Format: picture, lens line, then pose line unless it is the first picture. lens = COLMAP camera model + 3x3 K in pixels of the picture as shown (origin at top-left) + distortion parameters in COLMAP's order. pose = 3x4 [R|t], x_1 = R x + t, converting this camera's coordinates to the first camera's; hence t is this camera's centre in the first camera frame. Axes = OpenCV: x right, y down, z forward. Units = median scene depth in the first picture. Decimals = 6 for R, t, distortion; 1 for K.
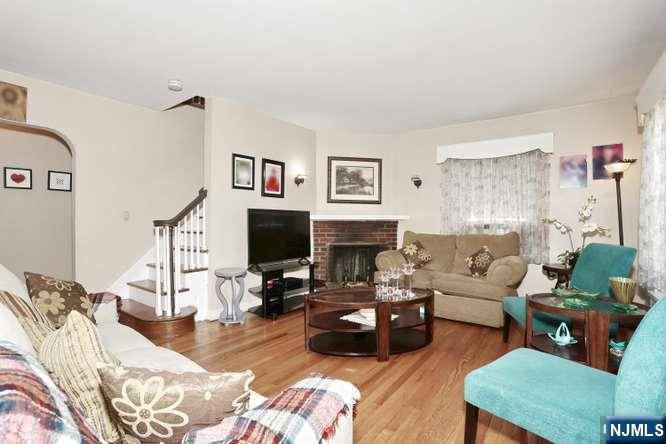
lens RADIAL K [[333.6, 0, 335.2], [0, 333.6, 222.2], [0, 0, 1]] dist [-0.005093, 0.000057]
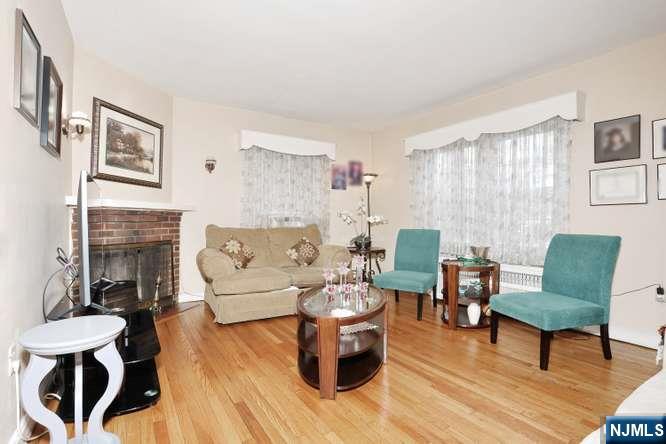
lens RADIAL K [[333.6, 0, 330.1], [0, 333.6, 218.2], [0, 0, 1]] dist [-0.005093, 0.000057]
pose [[0.407092, 0.008901, 0.913344, -0.375483], [-0.003237, 0.999960, -0.008302, 0.015198], [-0.913382, 0.000423, 0.407104, 0.385640]]
